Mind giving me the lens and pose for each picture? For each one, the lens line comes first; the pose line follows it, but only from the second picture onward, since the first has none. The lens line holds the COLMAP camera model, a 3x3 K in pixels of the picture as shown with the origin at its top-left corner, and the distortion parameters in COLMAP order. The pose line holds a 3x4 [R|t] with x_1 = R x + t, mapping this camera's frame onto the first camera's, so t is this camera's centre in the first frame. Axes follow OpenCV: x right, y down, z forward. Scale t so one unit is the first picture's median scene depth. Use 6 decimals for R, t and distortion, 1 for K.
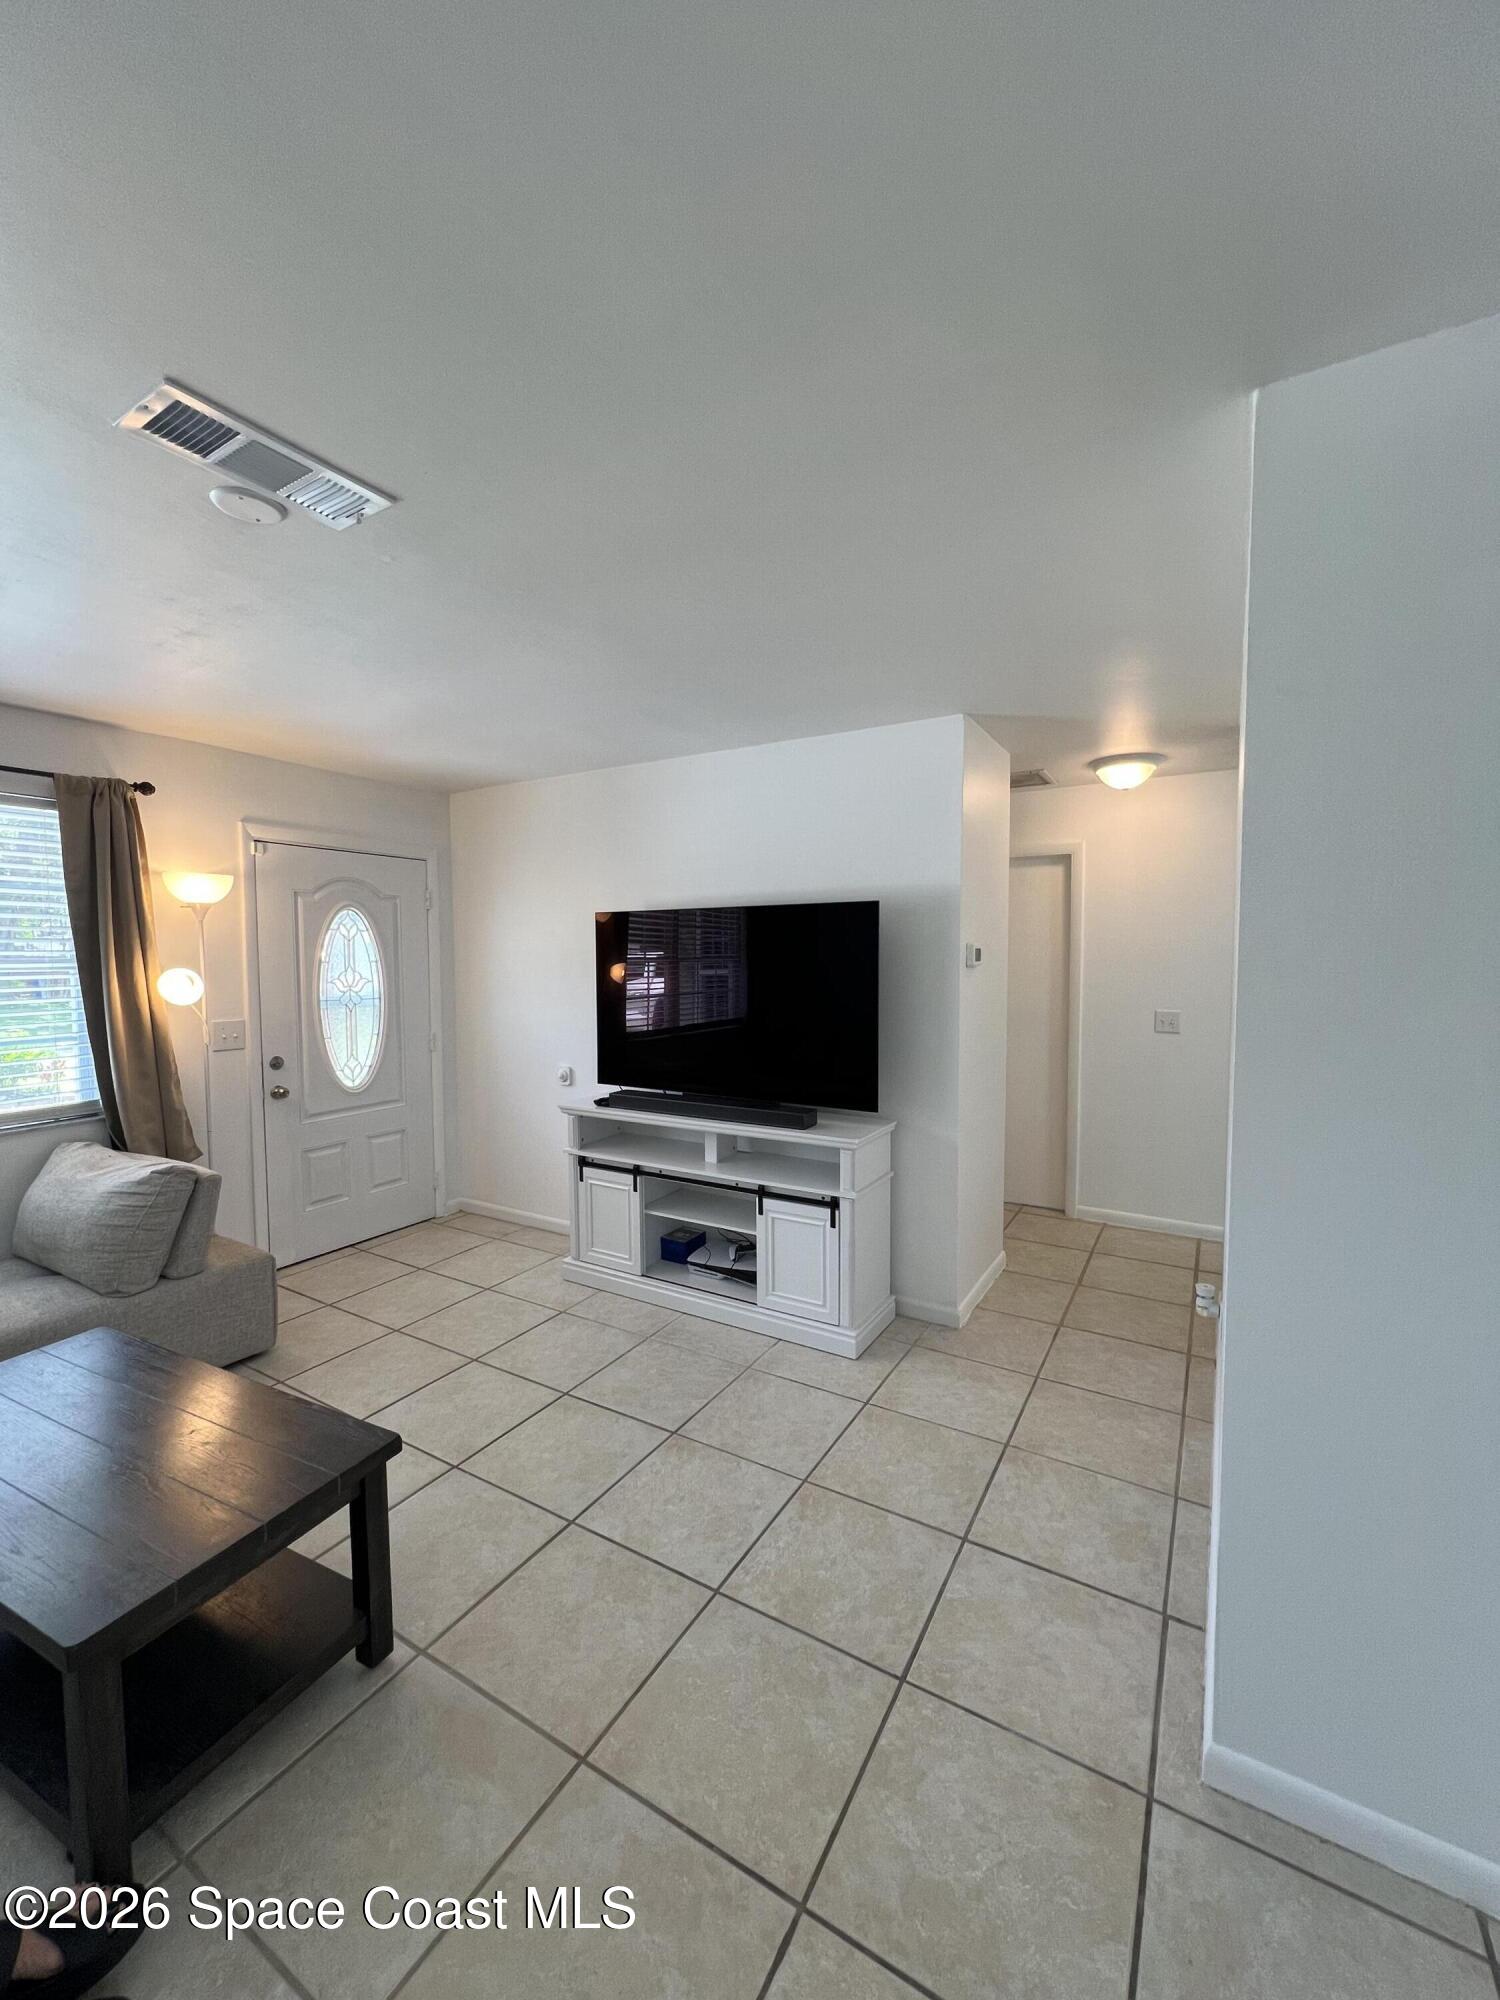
lens RADIAL K [[809.2, 0, 747.4], [0, 809.2, 1003.3], [0, 0, 1]] dist [-0.003401, -0.000269]
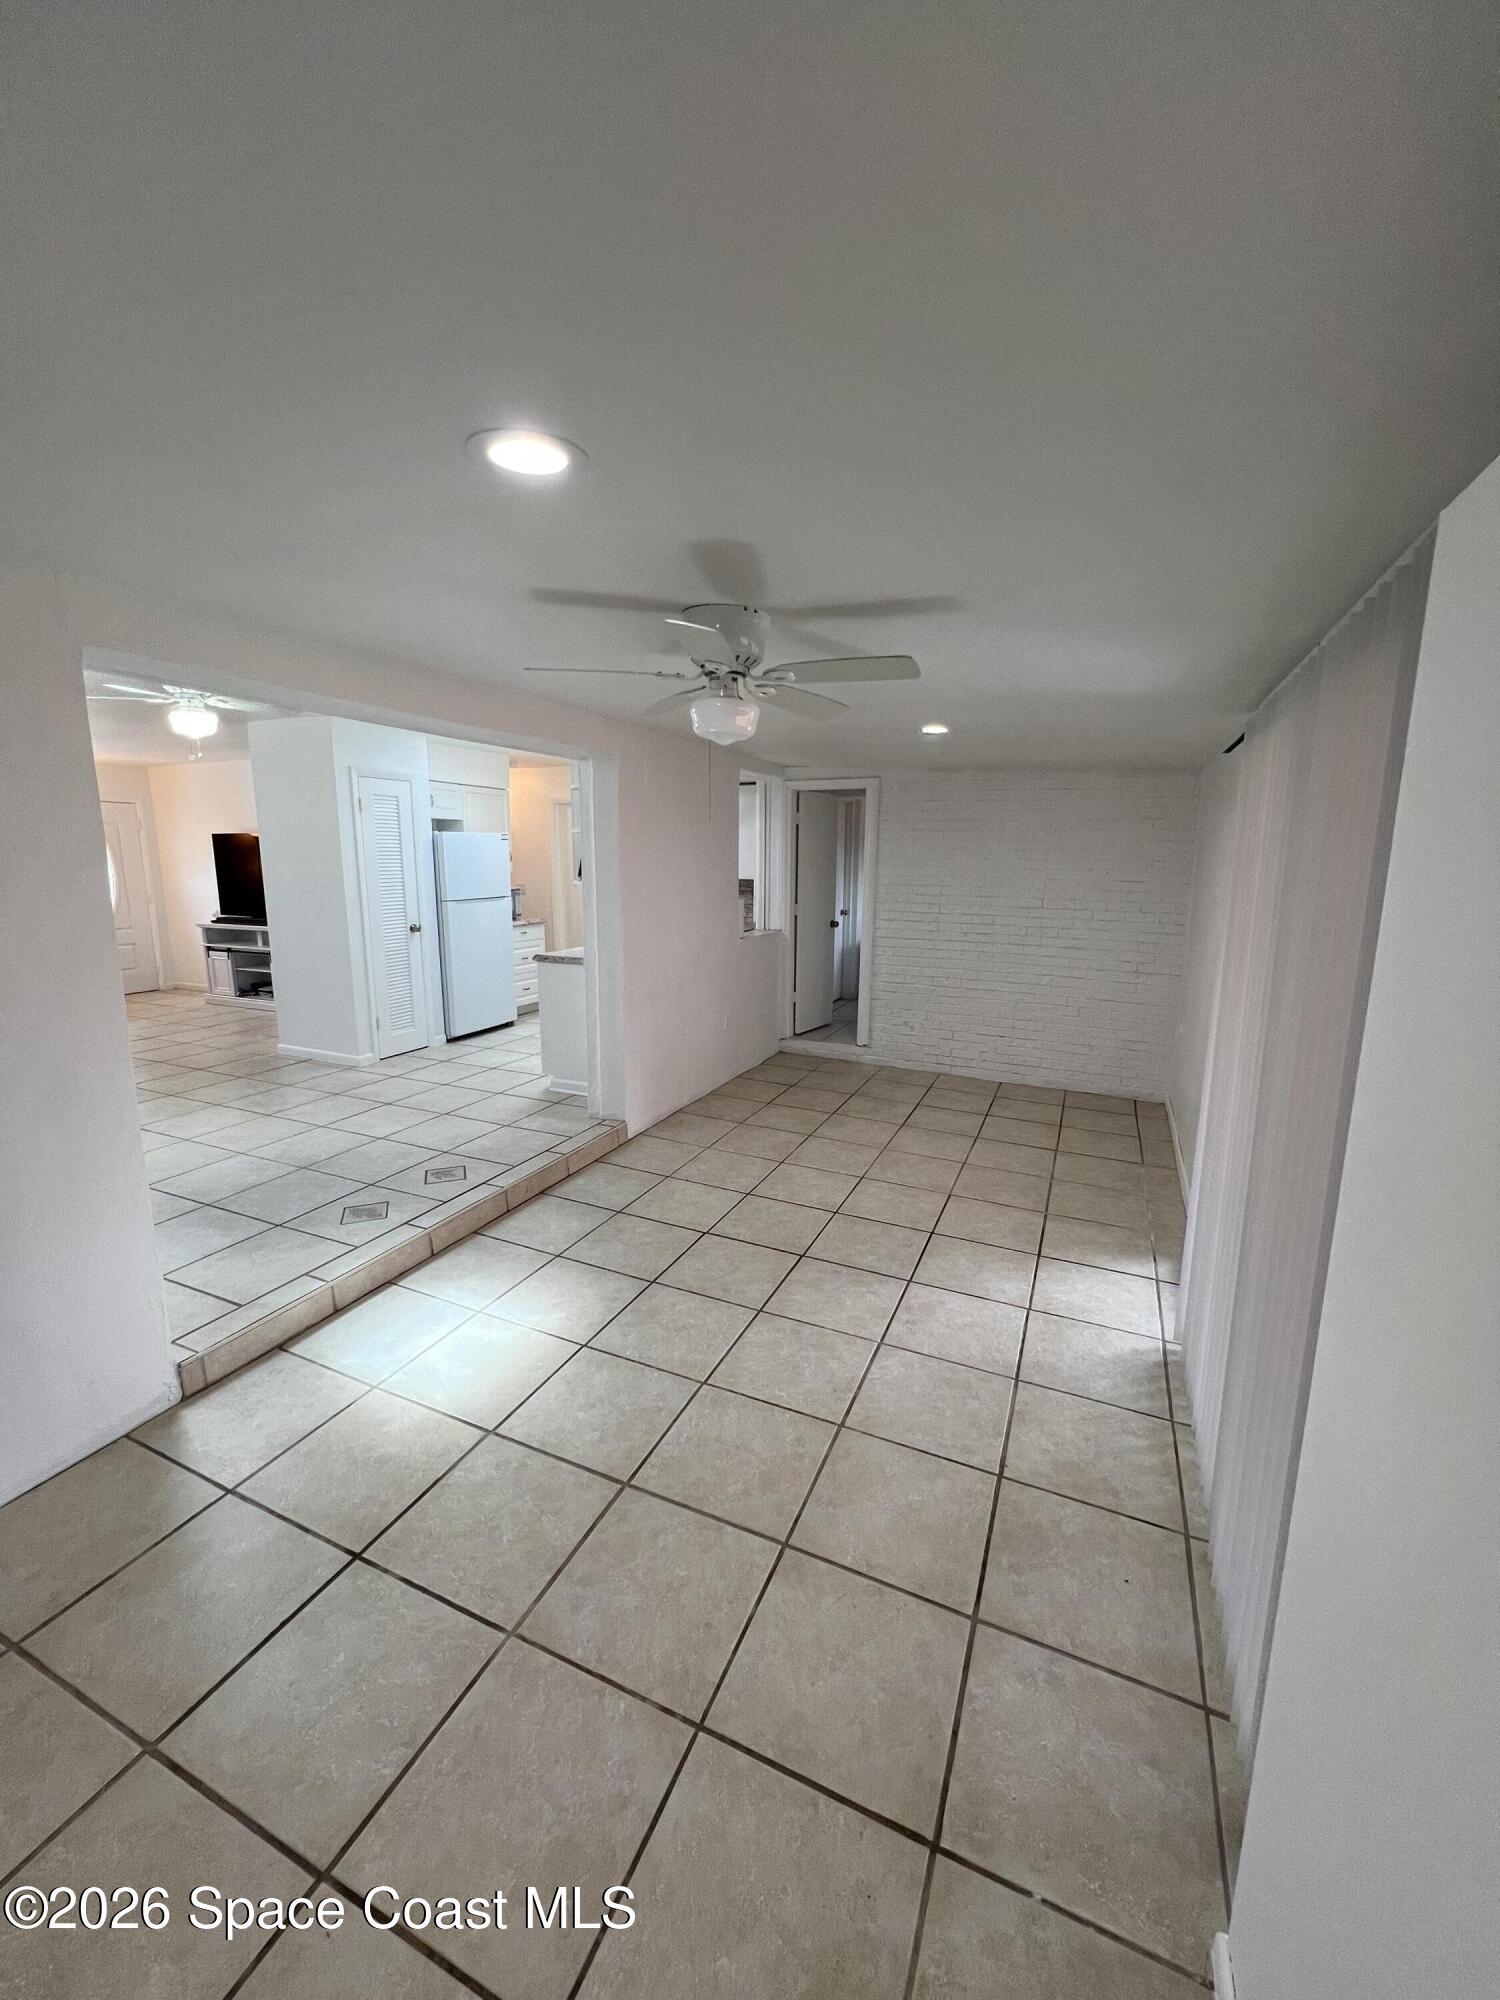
lens RADIAL K [[800.0, 0, 751.5], [0, 800.0, 989.1], [0, 0, 1]] dist [-0.001072, -0.000010]
pose [[0.993999, -0.016620, 0.108123, 1.040890], [0.005366, 0.994609, 0.103554, 0.088238], [-0.109261, -0.102352, 0.988730, -1.343052]]
